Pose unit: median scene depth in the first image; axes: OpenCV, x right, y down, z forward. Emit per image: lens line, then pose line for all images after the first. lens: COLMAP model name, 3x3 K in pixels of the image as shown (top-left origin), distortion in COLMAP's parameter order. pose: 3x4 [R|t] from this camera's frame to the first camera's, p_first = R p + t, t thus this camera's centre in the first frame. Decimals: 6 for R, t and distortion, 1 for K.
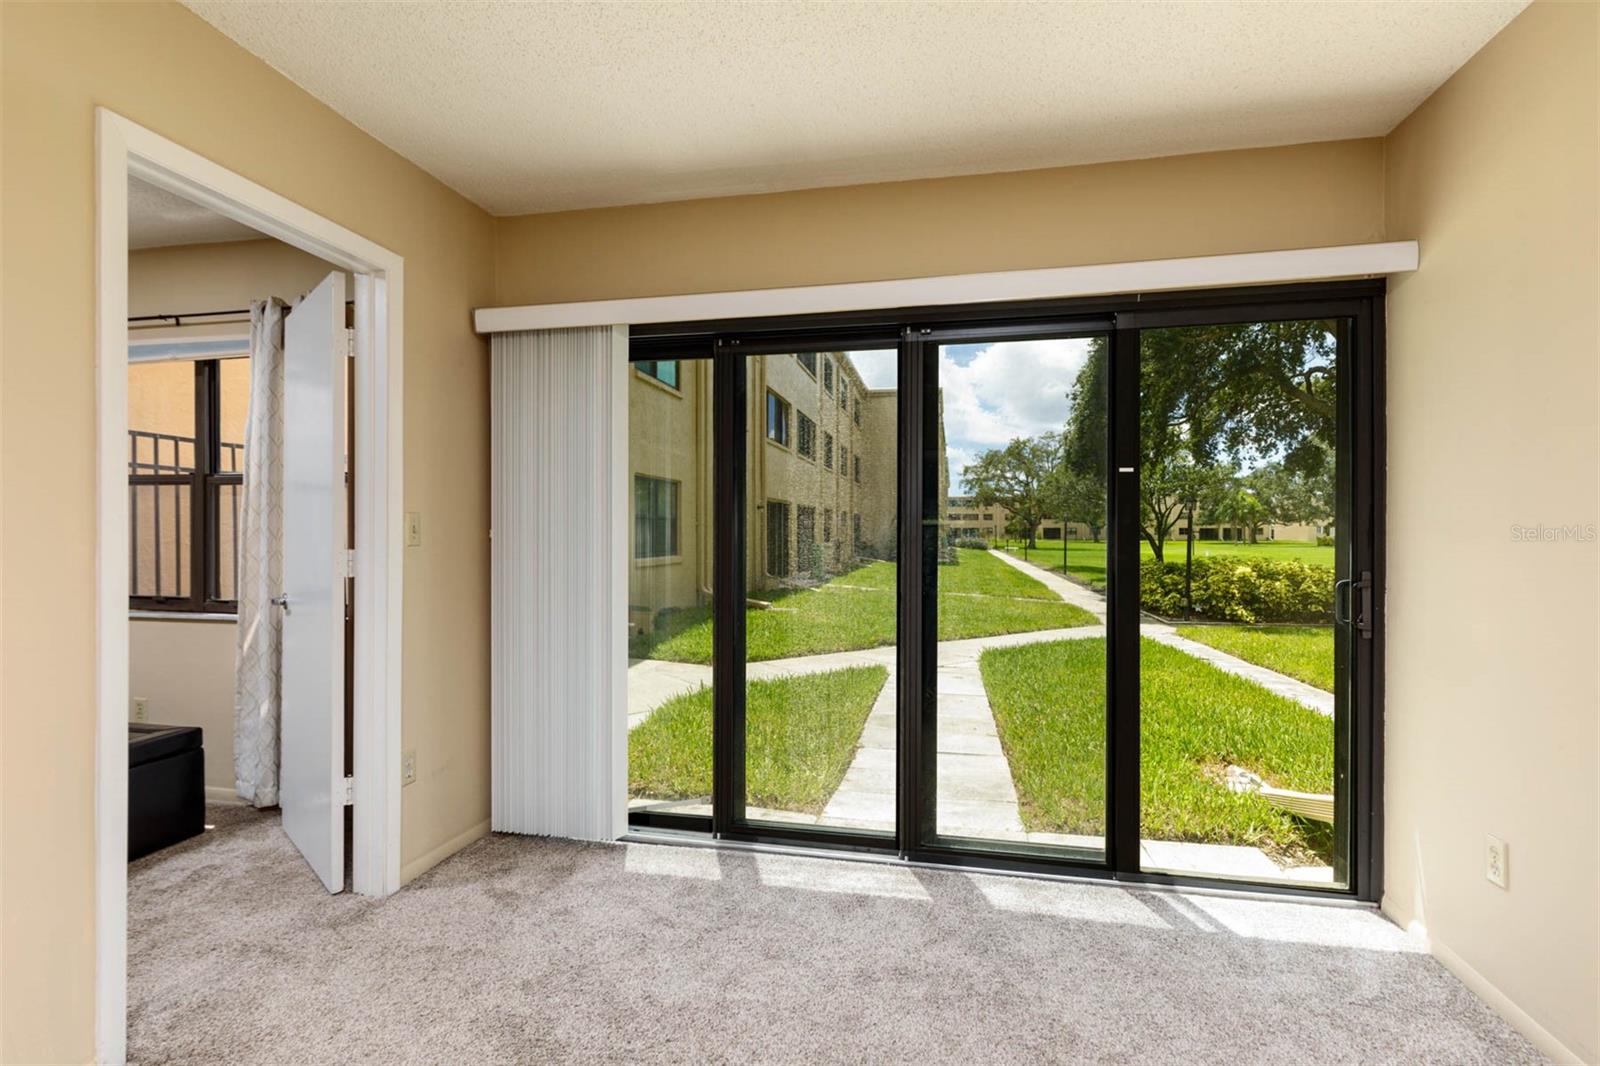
lens RADIAL K [[724.3, 0, 791.0], [0, 724.3, 534.4], [0, 0, 1]] dist [0.001138, 0.000073]
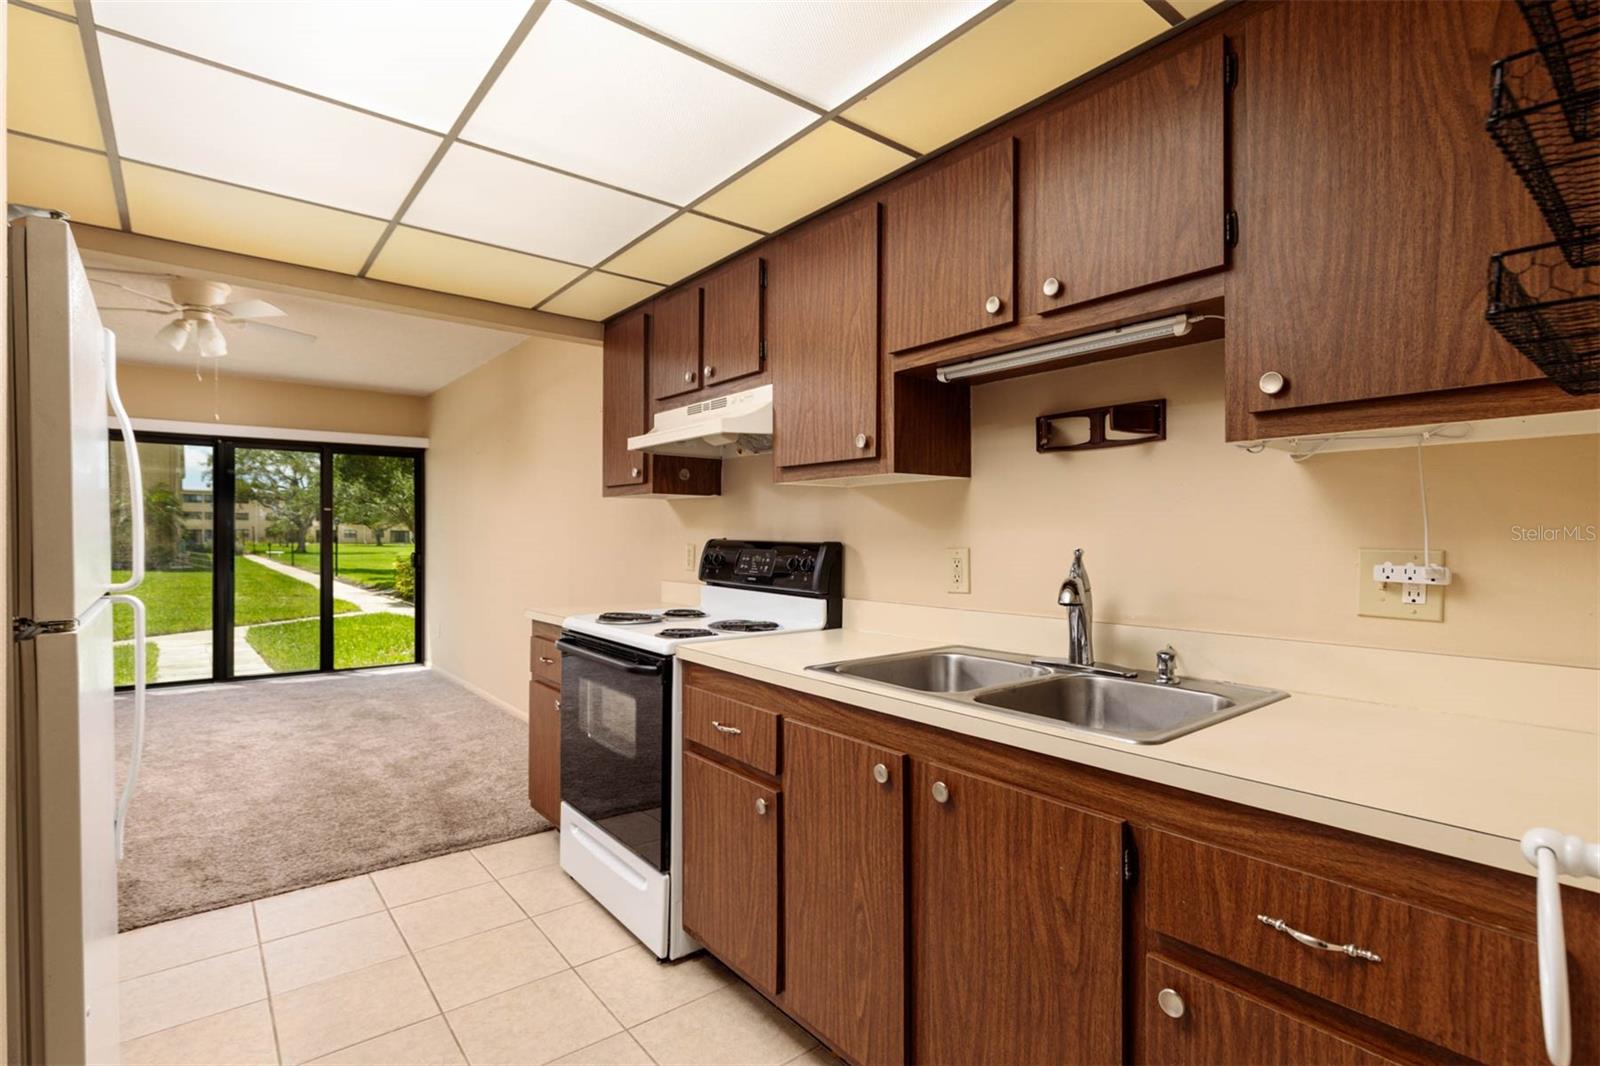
lens RADIAL K [[754.0, 0, 804.8], [0, 754.0, 540.5], [0, 0, 1]] dist [-0.010979, 0.000158]
pose [[0.613236, -0.005944, 0.789877, -0.329119], [0.002267, 0.999981, 0.005766, 0.003593], [-0.789897, -0.001745, 0.613238, -1.085874]]
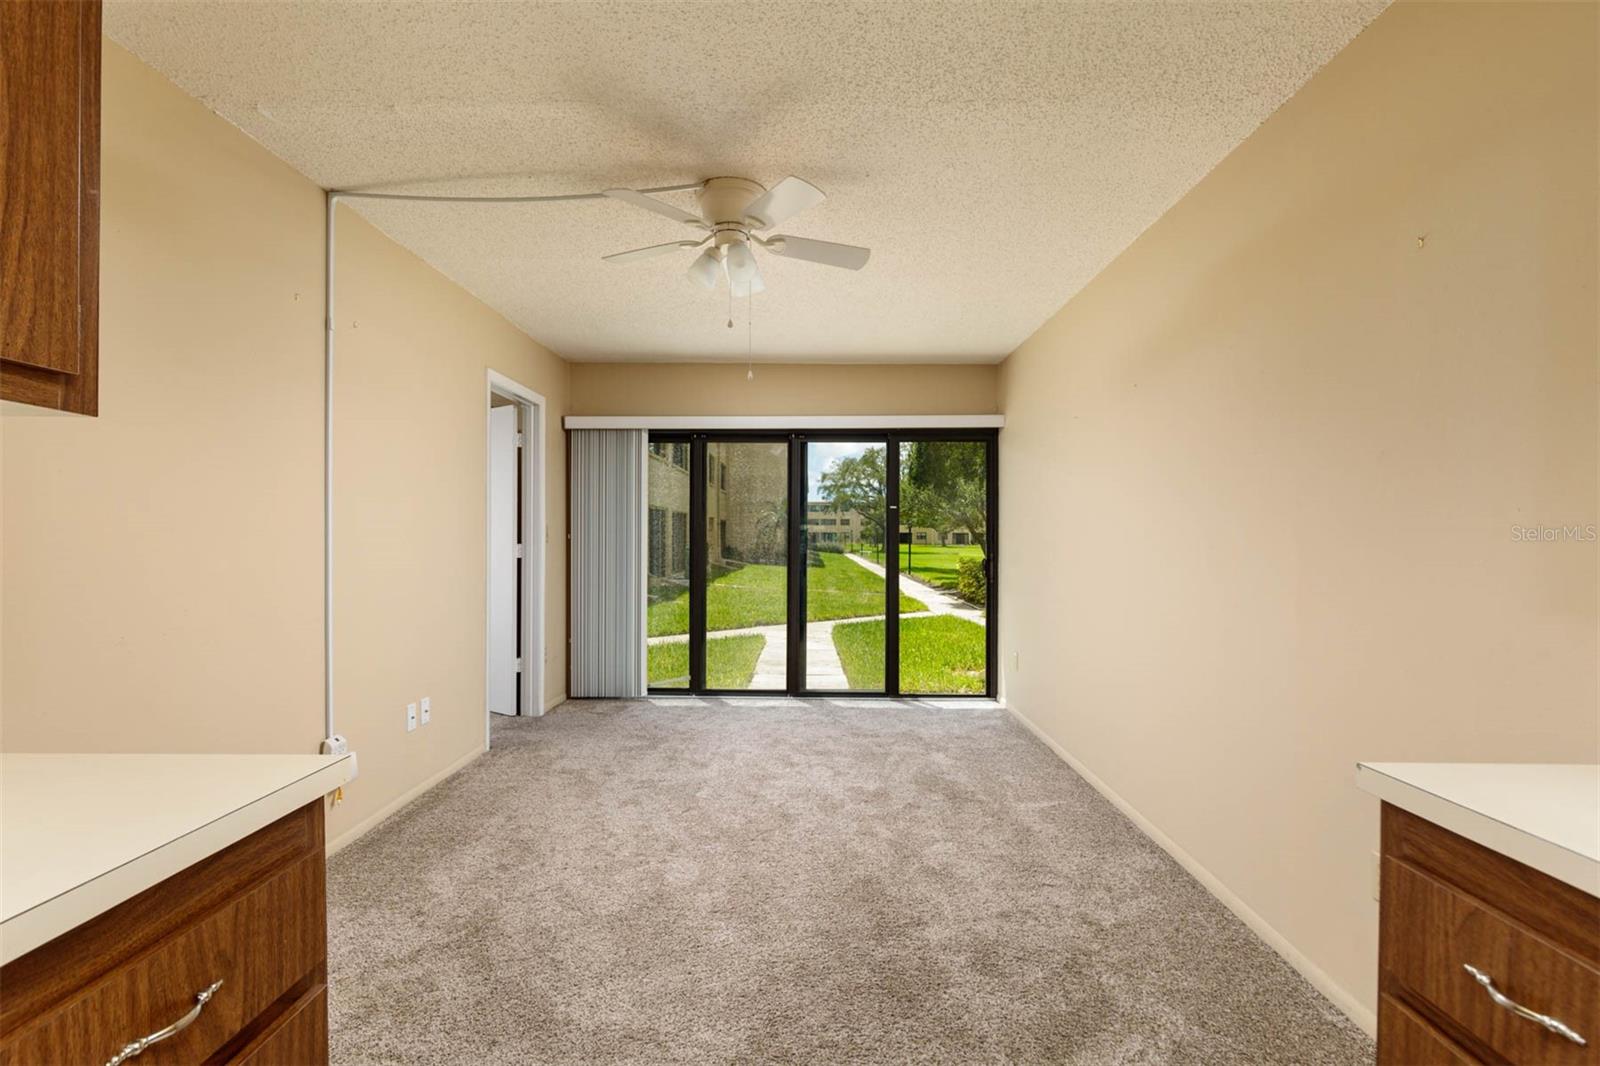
lens RADIAL K [[742.7, 0, 800.0], [0, 742.7, 533.0], [0, 0, 1]] dist [0.000090, -0.000020]
pose [[0.979180, 0.002252, 0.202980, -0.146563], [-0.000631, 0.999967, -0.008049, 0.003378], [-0.202992, 0.007754, 0.979150, -0.632635]]
